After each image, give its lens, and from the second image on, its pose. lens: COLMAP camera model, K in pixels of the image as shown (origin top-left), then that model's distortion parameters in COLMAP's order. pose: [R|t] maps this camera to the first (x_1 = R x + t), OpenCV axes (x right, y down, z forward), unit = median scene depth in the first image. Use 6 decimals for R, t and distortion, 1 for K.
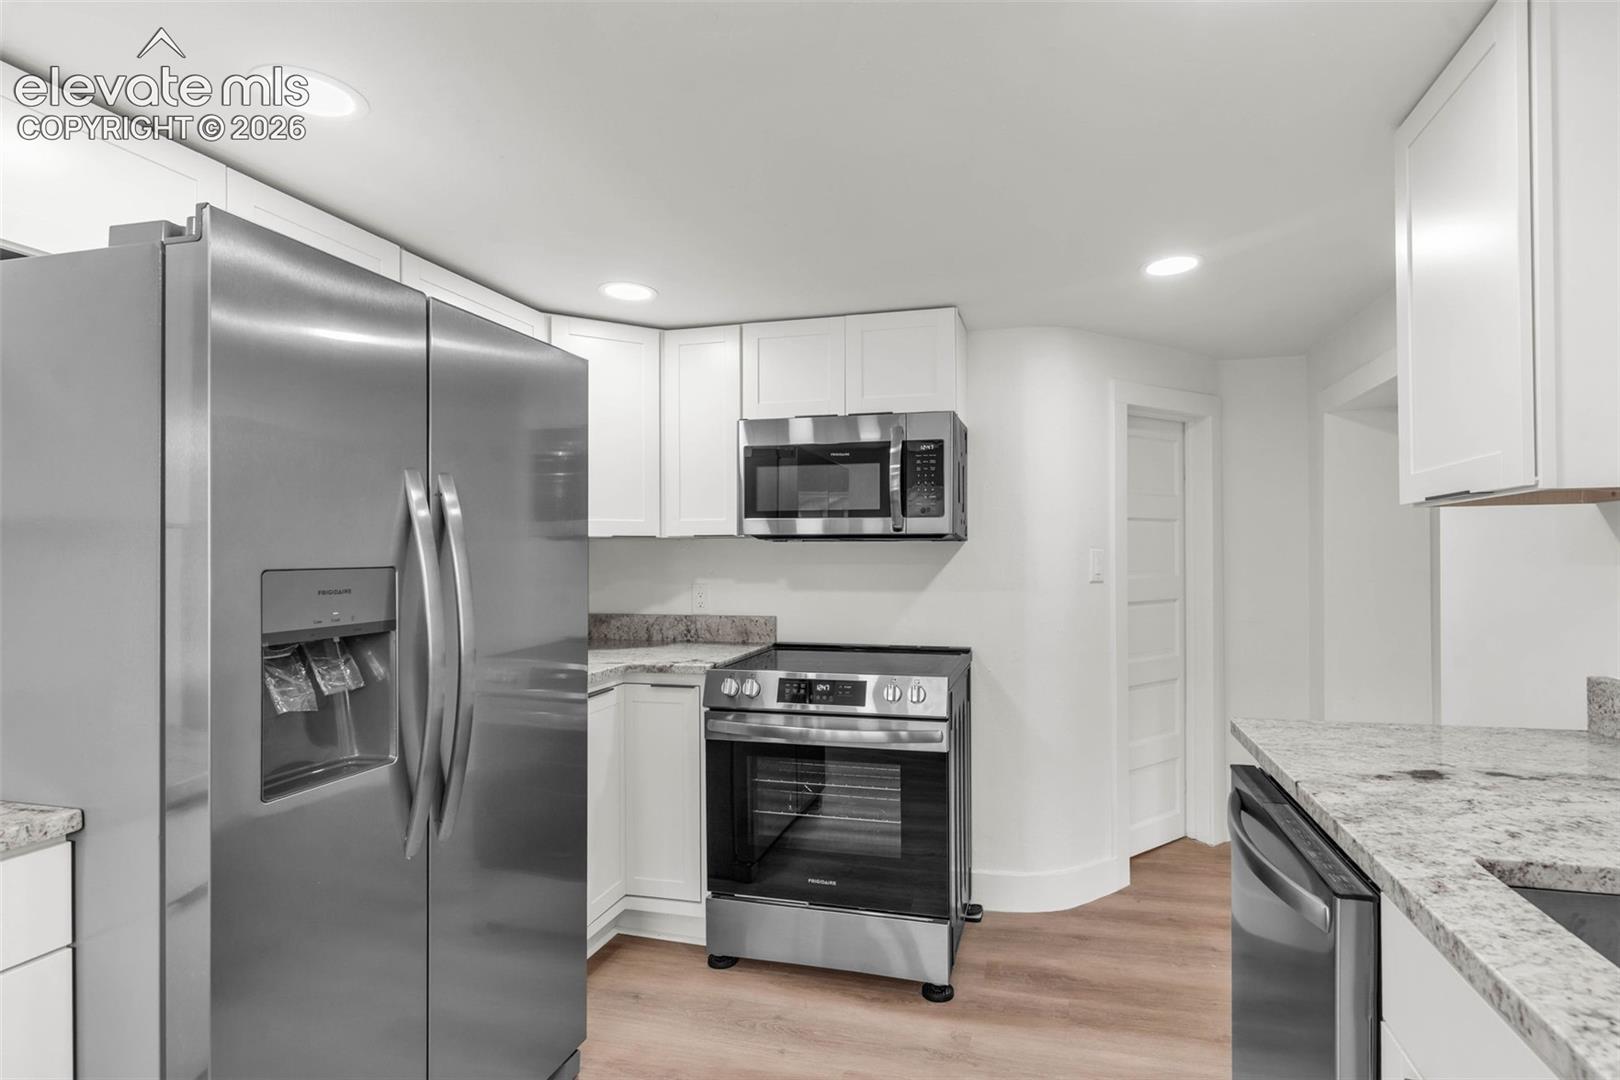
lens RADIAL K [[790.5, 0, 807.1], [0, 790.5, 546.5], [0, 0, 1]] dist [0.000521, 0.000296]
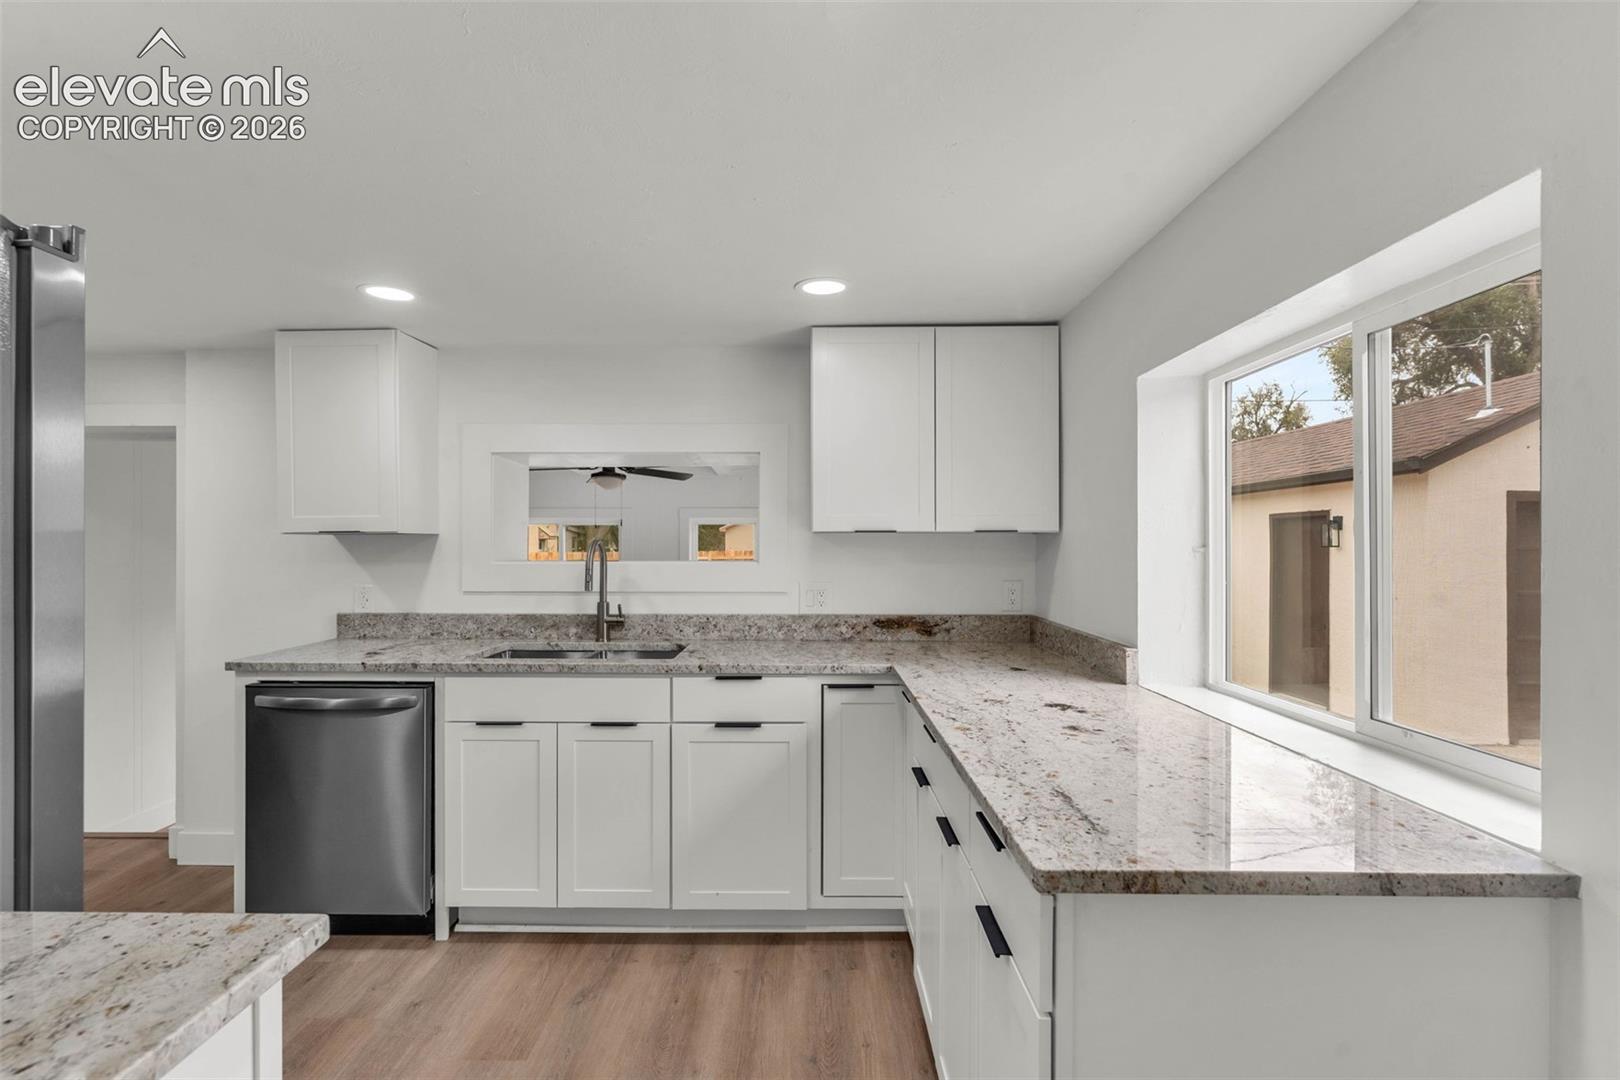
lens RADIAL K [[768.3, 0, 803.2], [0, 768.3, 546.1], [0, 0, 1]] dist [0.001890, 0.000005]
pose [[-0.230742, 0.003417, 0.973009, -0.730842], [-0.004476, 0.999980, -0.004573, -0.009606], [-0.973005, -0.005411, -0.230722, 0.124443]]
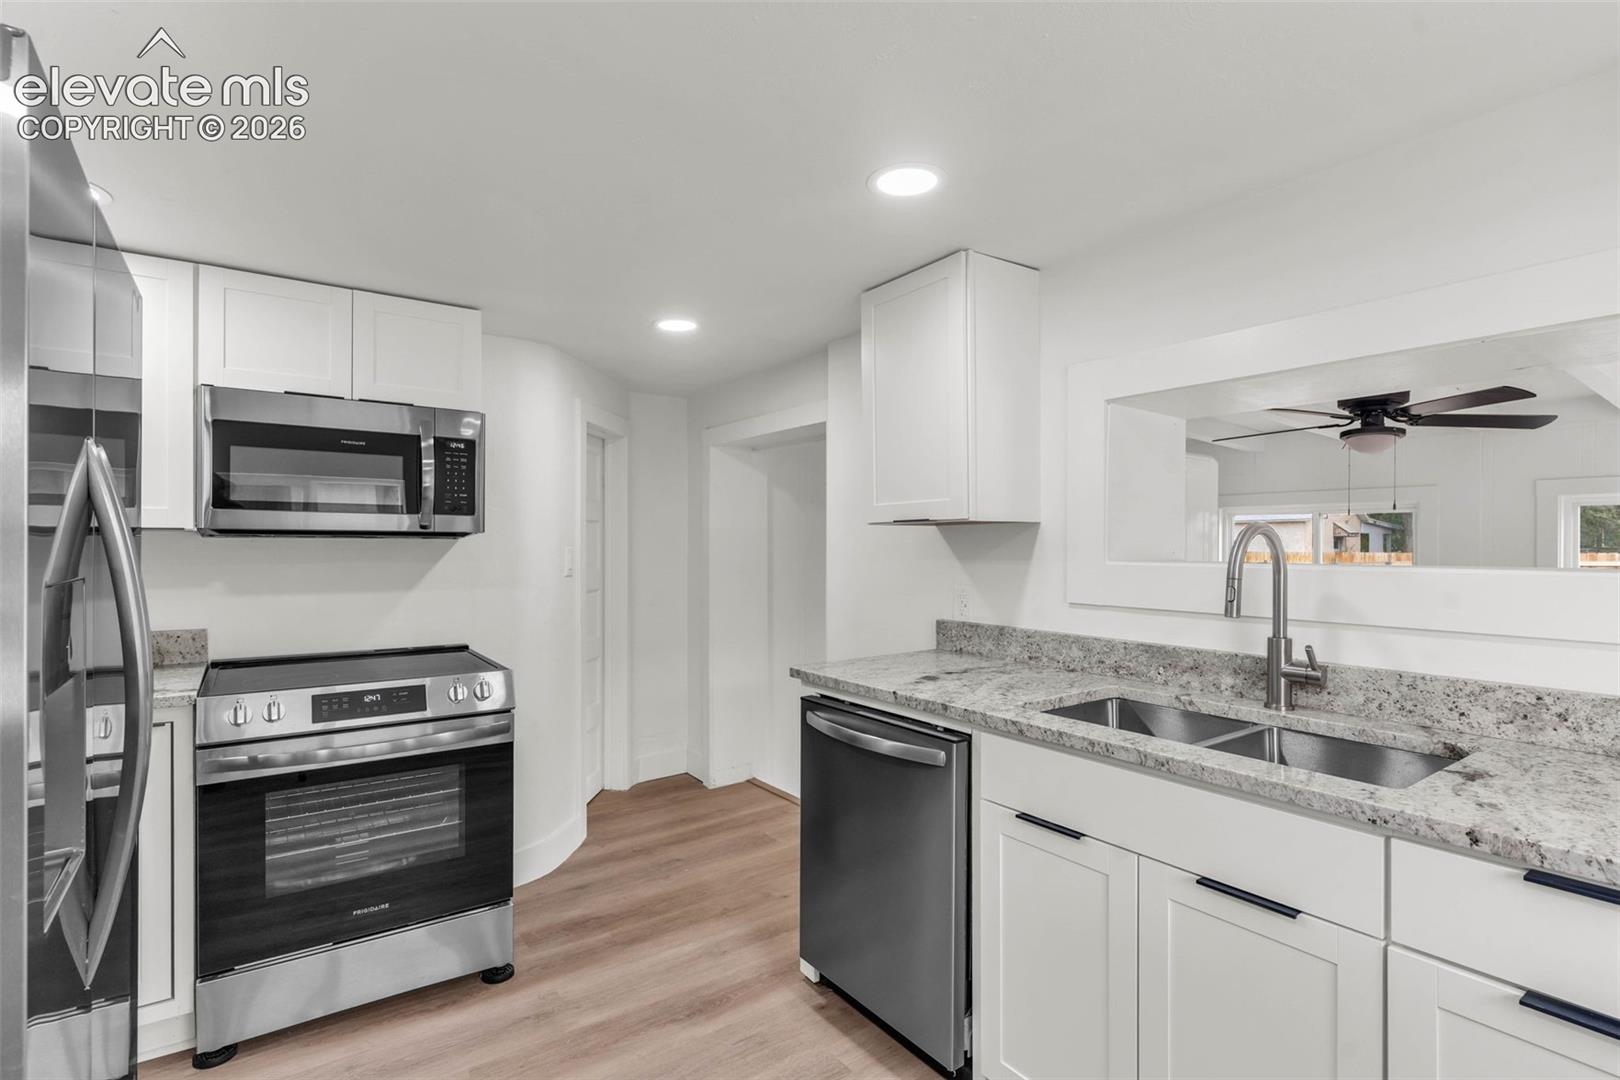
lens RADIAL K [[768.3, 0, 803.2], [0, 768.3, 546.1], [0, 0, 1]] dist [0.001890, 0.000005]
pose [[0.656402, 0.003544, 0.754403, -0.297657], [-0.008079, 0.999965, 0.002332, -0.004123], [-0.754368, -0.007626, 0.656407, 0.033288]]
